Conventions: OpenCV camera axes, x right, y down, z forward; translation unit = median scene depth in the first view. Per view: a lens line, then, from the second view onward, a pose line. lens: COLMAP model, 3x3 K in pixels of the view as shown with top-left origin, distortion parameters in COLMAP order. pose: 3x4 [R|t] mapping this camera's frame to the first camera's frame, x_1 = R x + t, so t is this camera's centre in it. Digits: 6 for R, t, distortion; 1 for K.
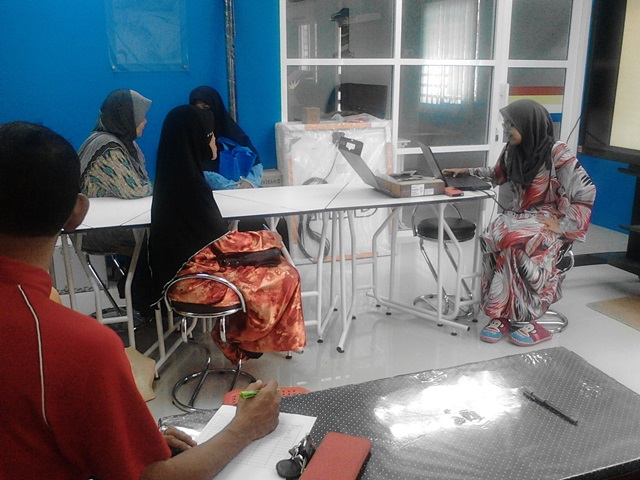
lens RADIAL K [[643.3, 0, 319.8], [0, 643.3, 253.5], [0, 0, 1]] dist [-0.050762, 0.028654]
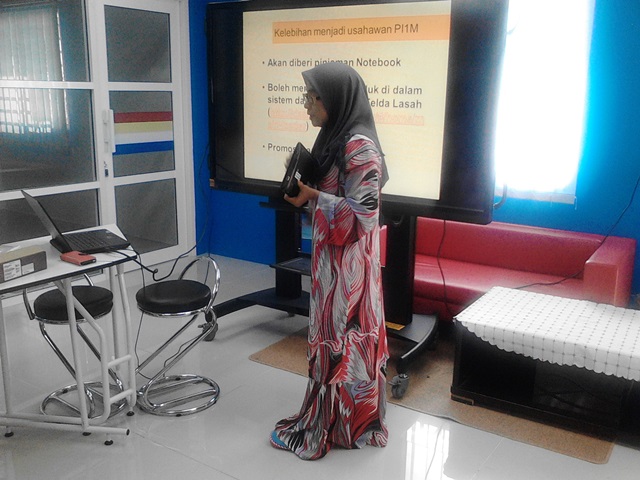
lens RADIAL K [[643.3, 0, 319.8], [0, 643.3, 253.5], [0, 0, 1]] dist [-0.050762, 0.028654]
pose [[0.811197, -0.130017, 0.570136, 0.009159], [0.148809, 0.988770, 0.013757, -0.054892], [-0.565522, 0.073681, 0.821435, 0.185145]]
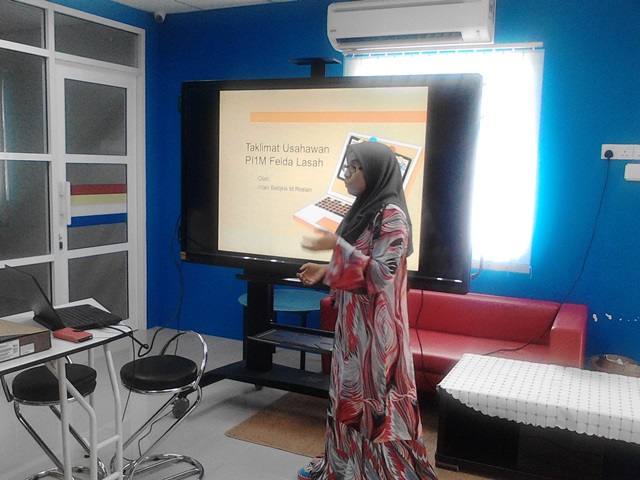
lens RADIAL K [[643.3, 0, 319.8], [0, 643.3, 253.5], [0, 0, 1]] dist [-0.050762, 0.028654]
pose [[0.725355, -0.071205, 0.684683, -0.059087], [0.165164, 0.983584, -0.072685, -0.069143], [-0.668268, 0.165808, 0.725208, 0.223487]]
